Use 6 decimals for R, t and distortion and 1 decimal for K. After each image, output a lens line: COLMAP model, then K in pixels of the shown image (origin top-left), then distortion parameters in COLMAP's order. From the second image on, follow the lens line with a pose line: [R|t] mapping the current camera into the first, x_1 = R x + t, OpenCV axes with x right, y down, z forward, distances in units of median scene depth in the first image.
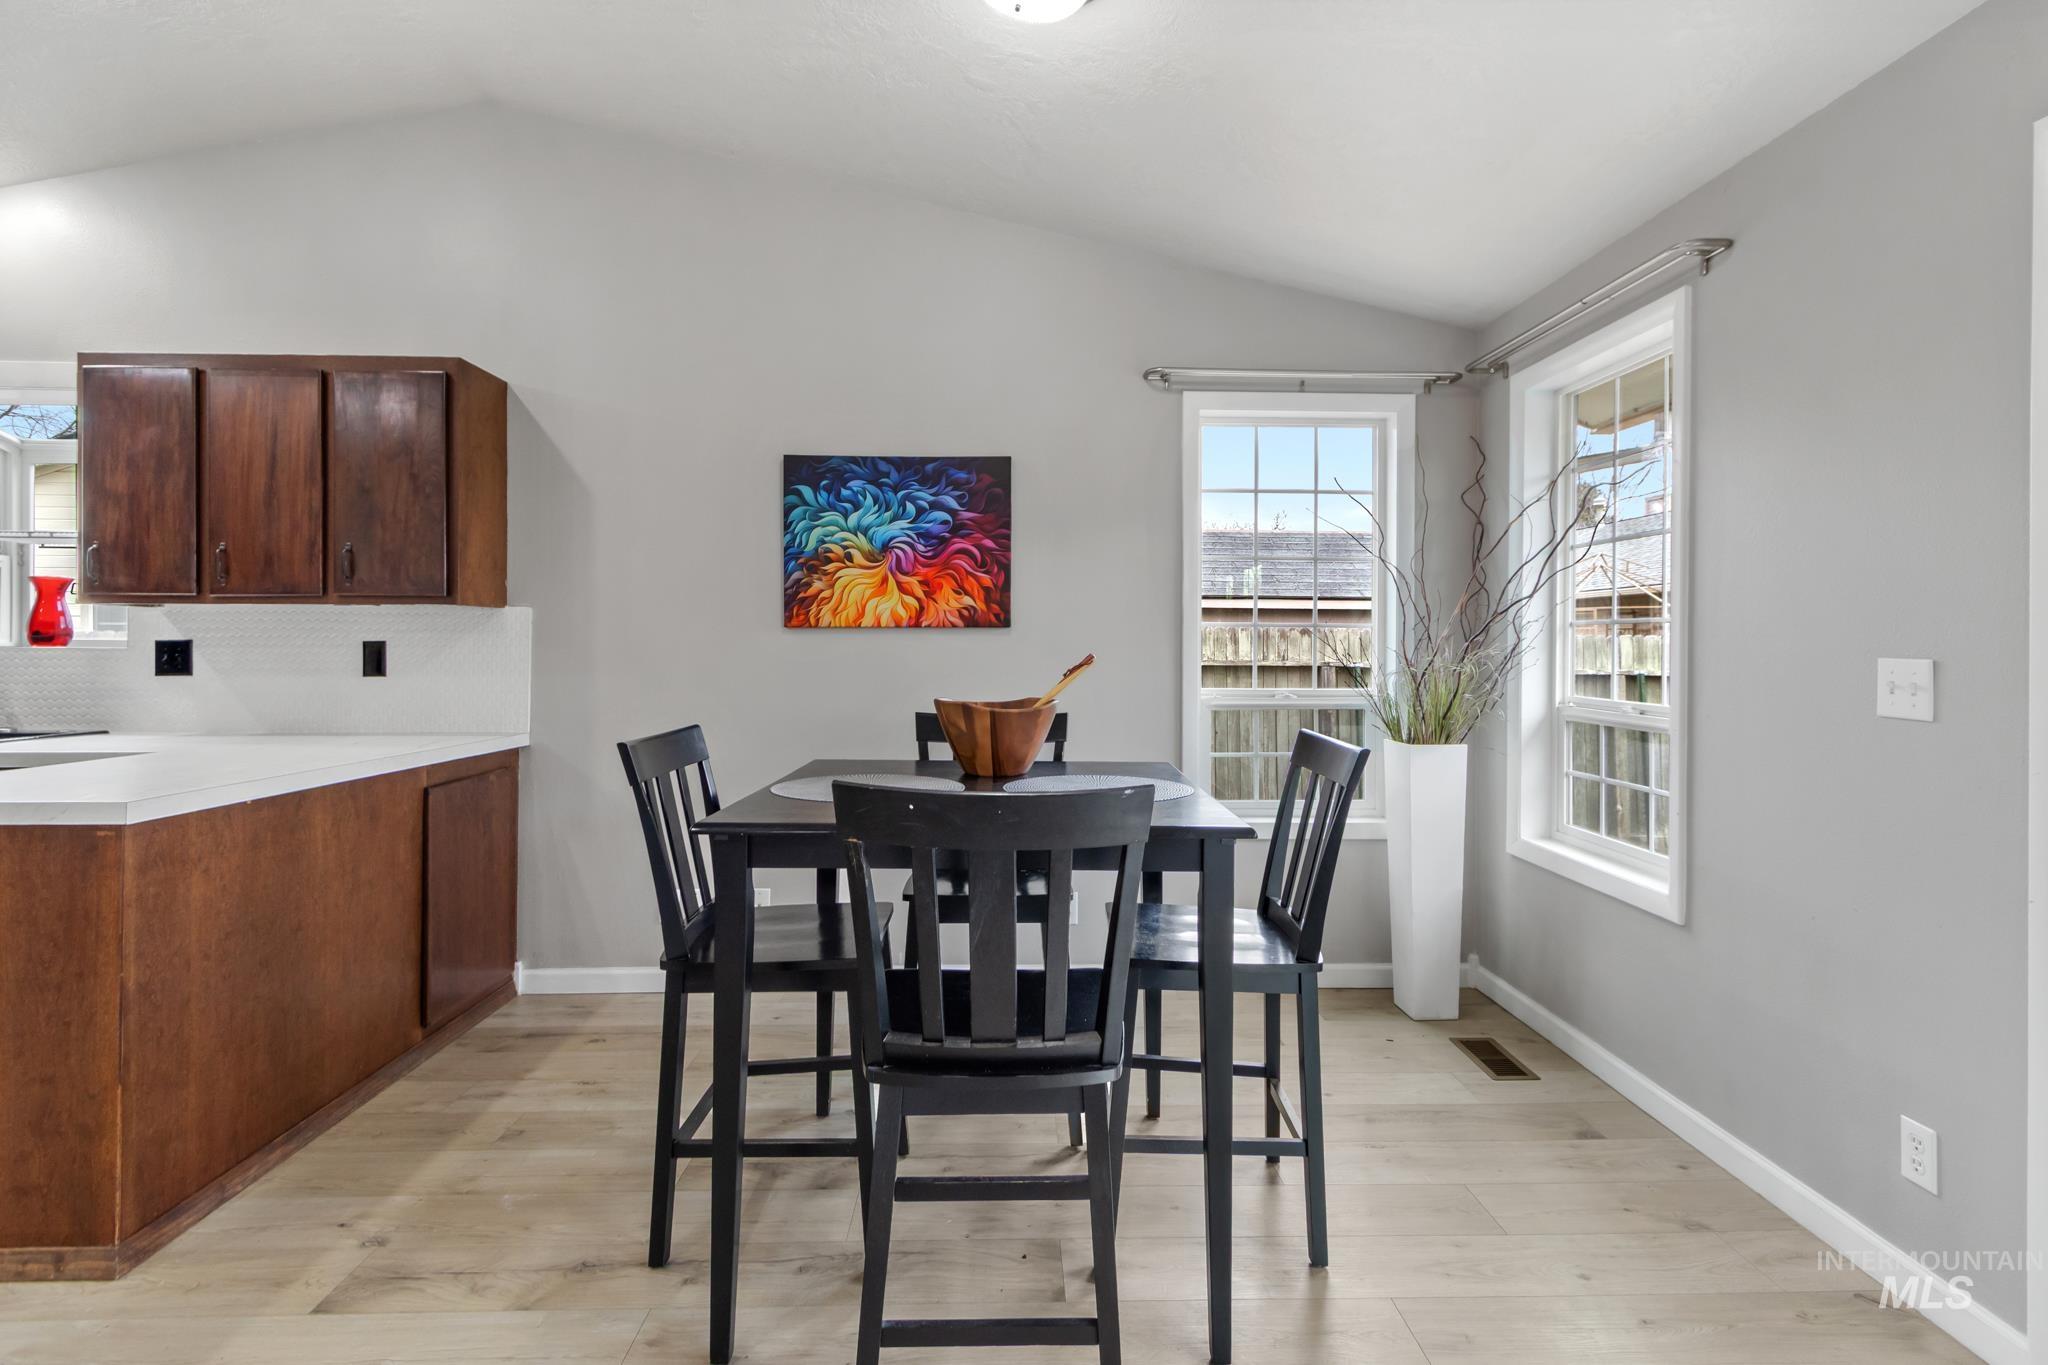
lens RADIAL K [[959.8, 0, 1012.6], [0, 959.8, 654.8], [0, 0, 1]] dist [0.003155, 0.000374]
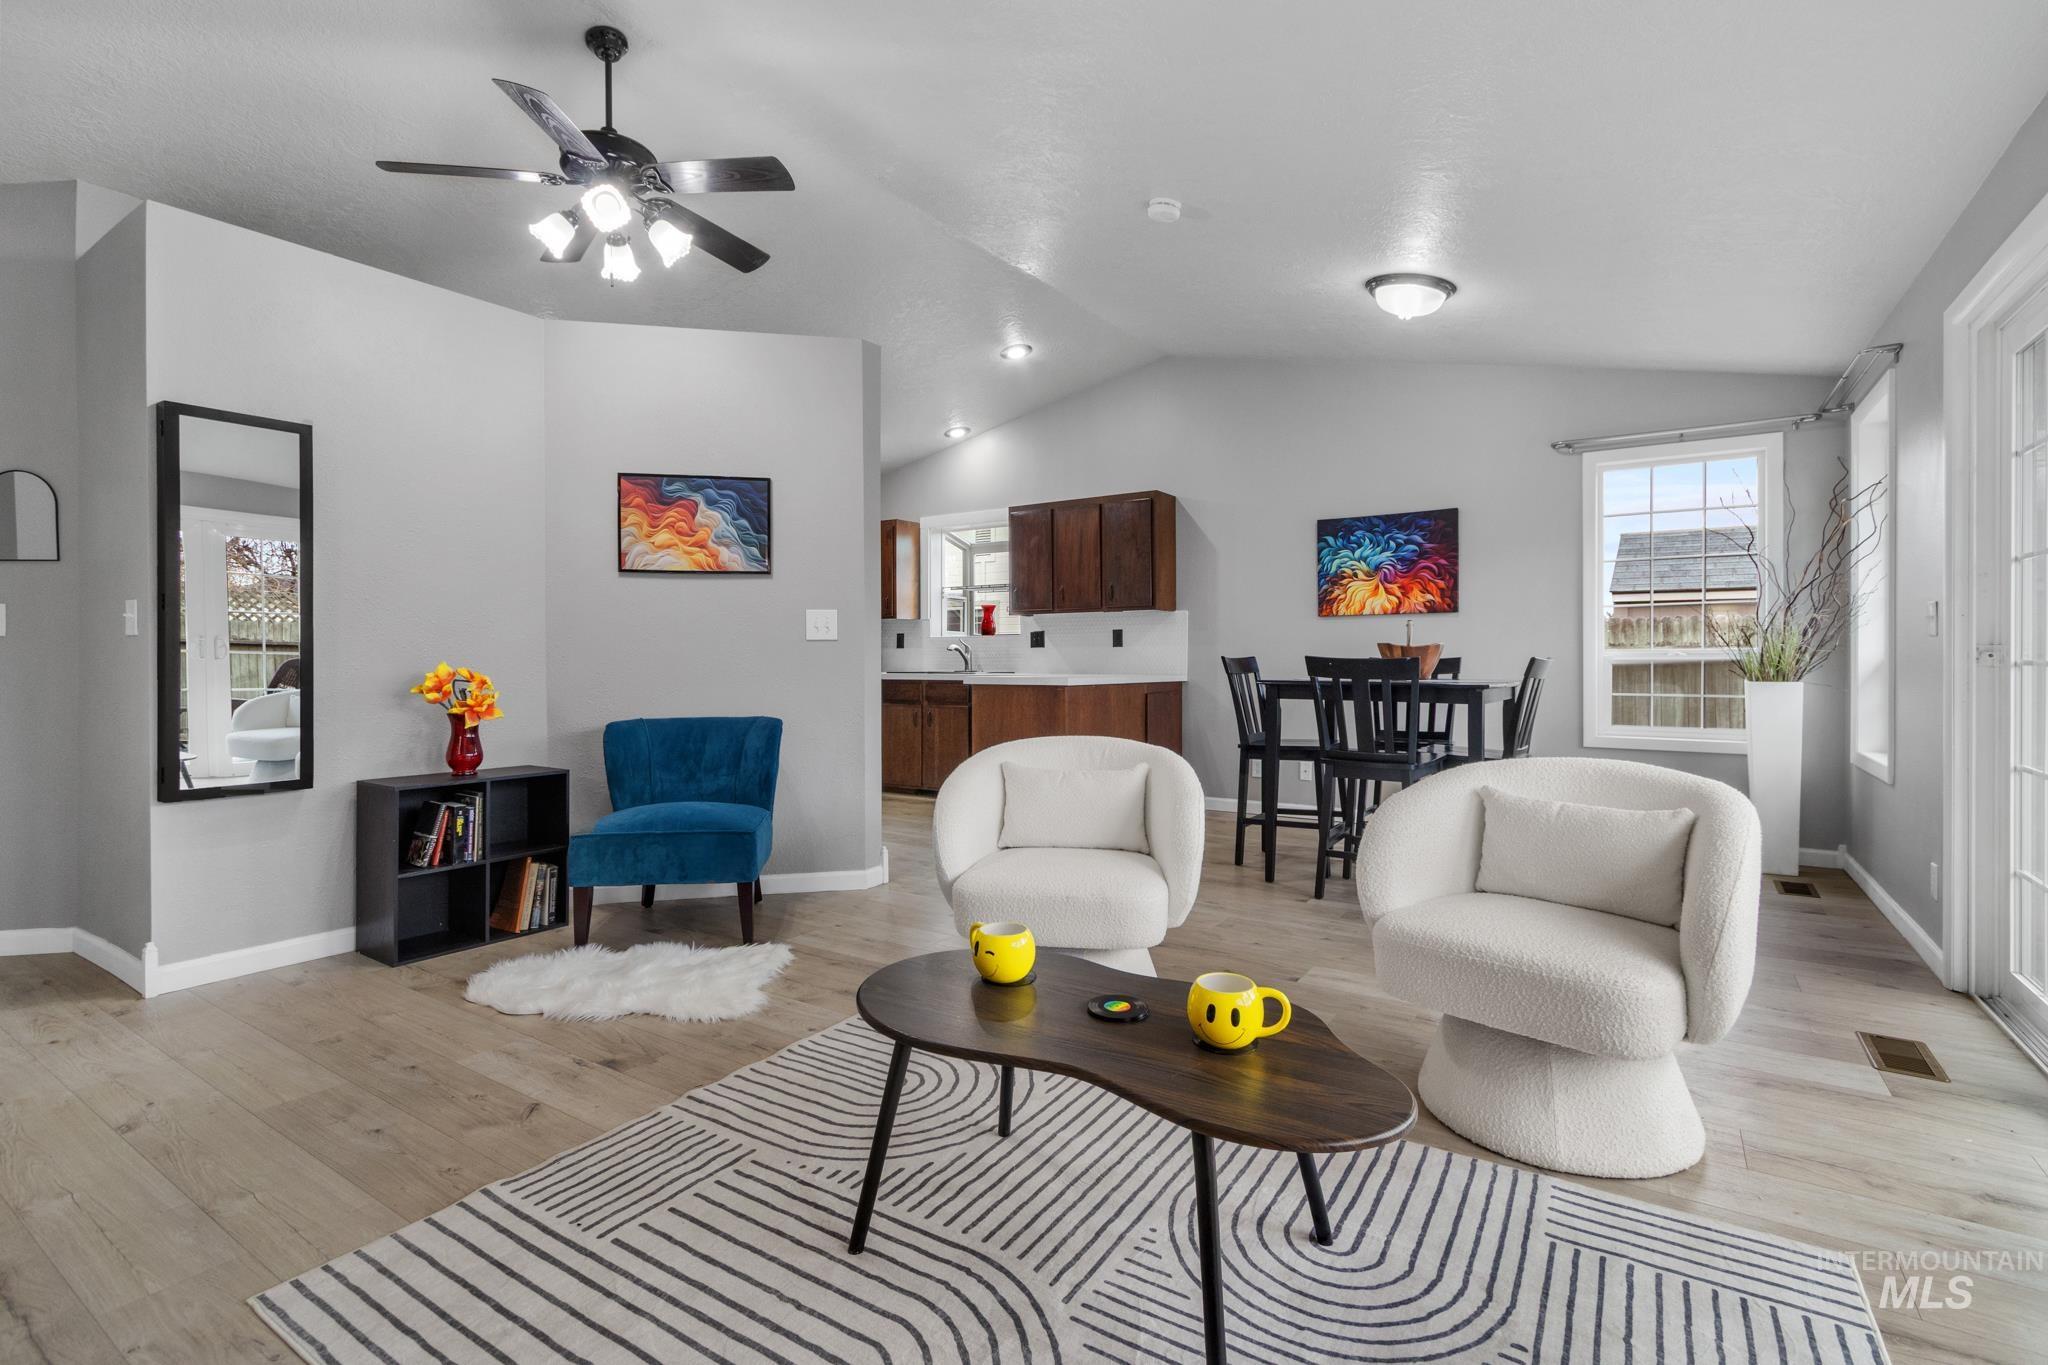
lens RADIAL K [[934.6, 0, 1015.5], [0, 934.6, 656.8], [0, 0, 1]] dist [0.005583, 0.000321]
pose [[0.811403, -0.006824, -0.584447, 0.319265], [0.000866, 0.999945, -0.010473, 0.063602], [0.584487, 0.007992, 0.811364, -0.733636]]
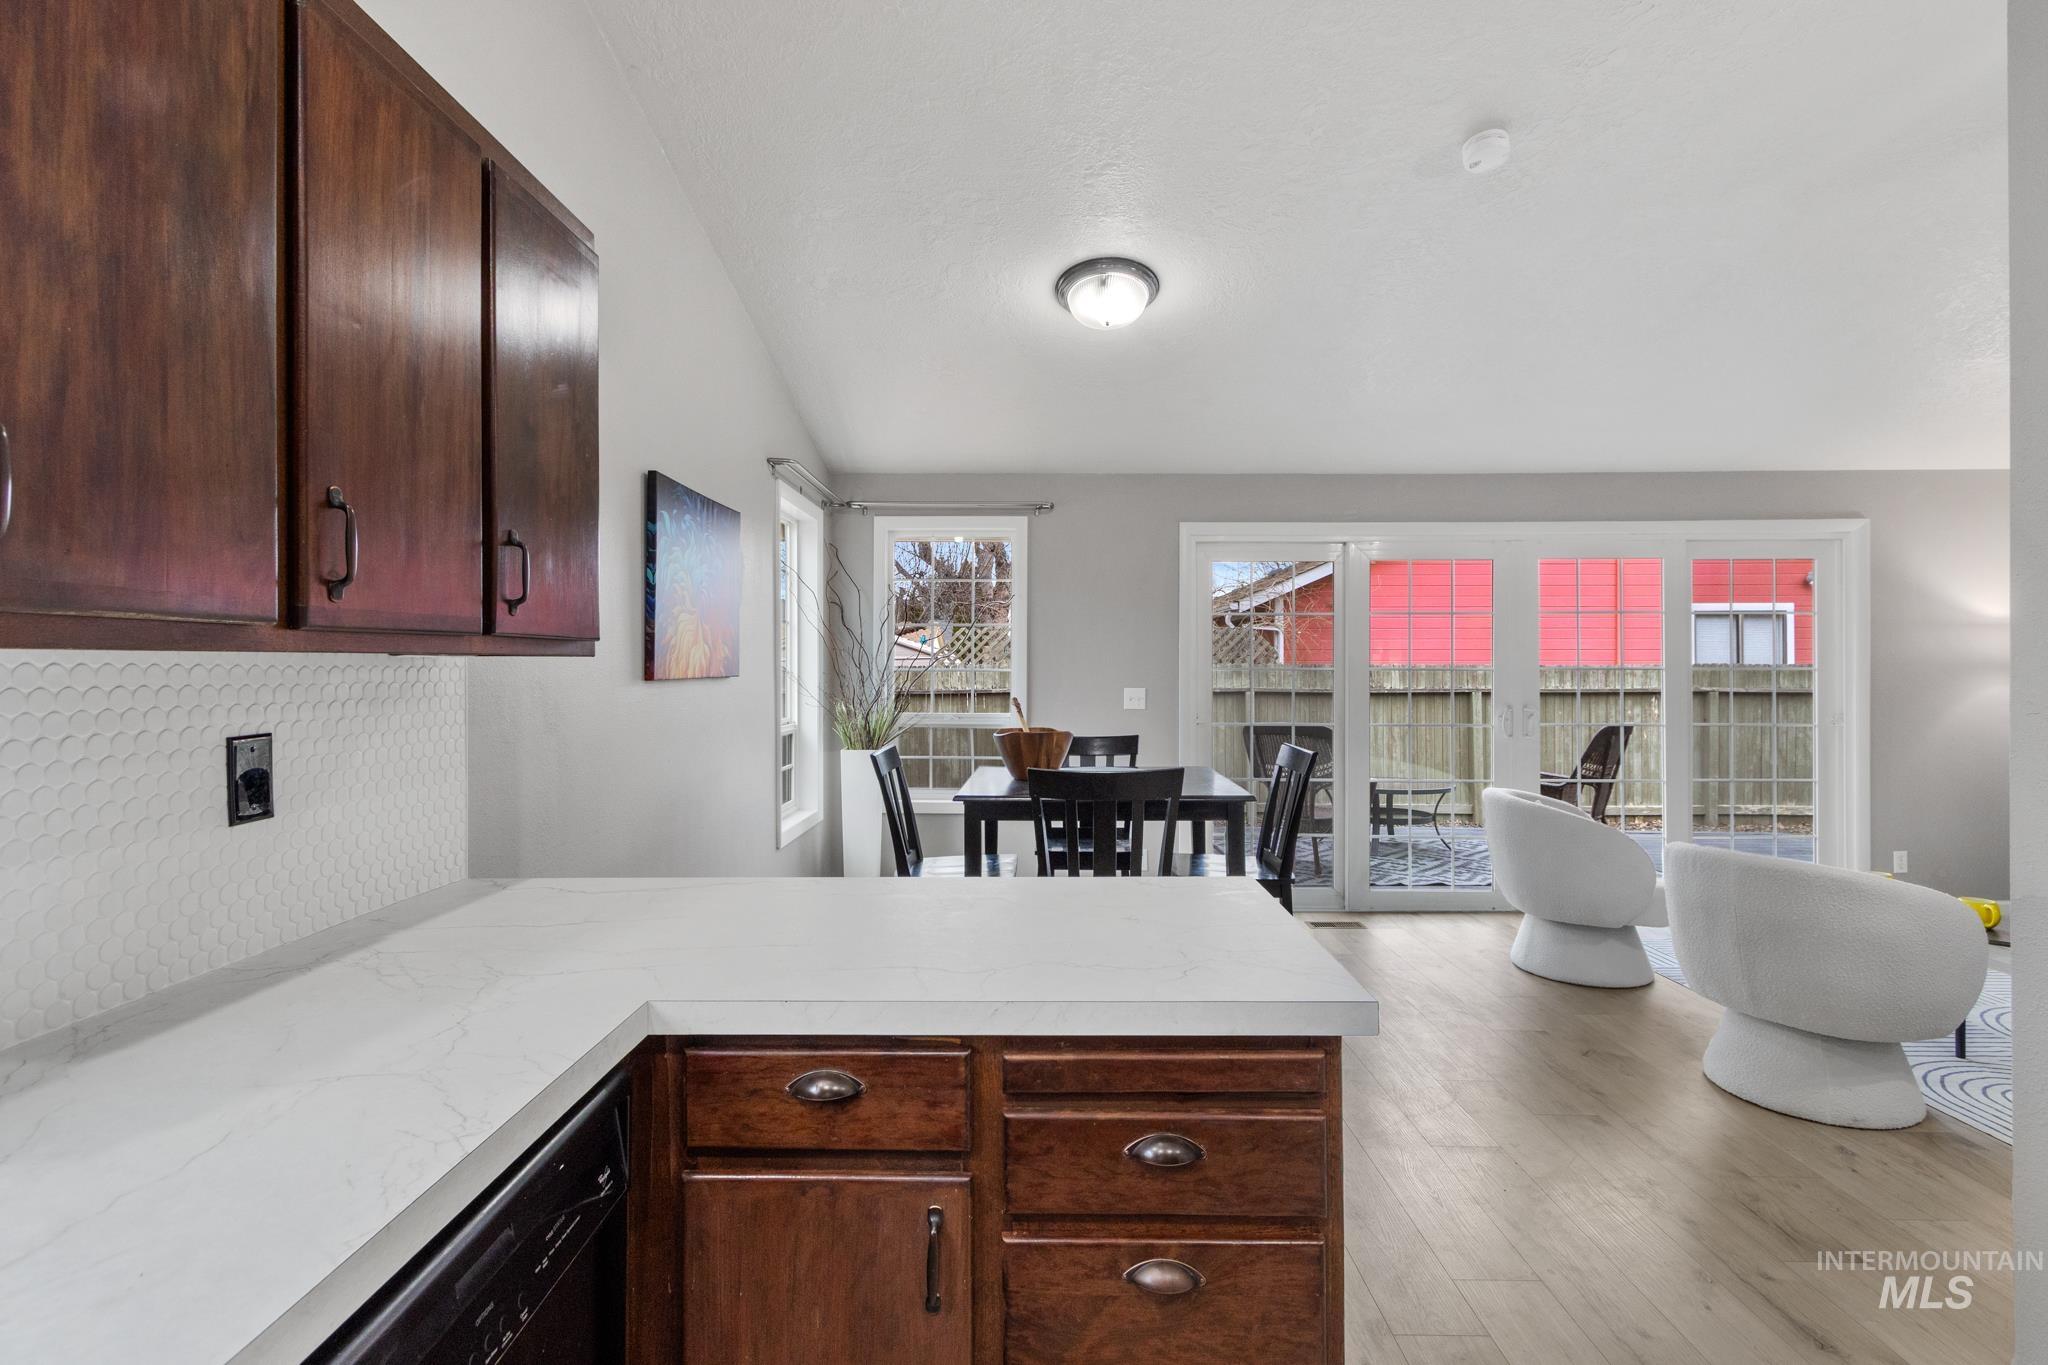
lens RADIAL K [[989.0, 0, 1028.0], [0, 989.0, 657.5], [0, 0, 1]] dist [0.003642, 0.000364]
pose [[0.036693, 0.003680, 0.999320, -1.061313], [0.009580, 0.999946, -0.004034, -0.041494], [-0.999281, 0.009721, 0.036656, 0.643906]]
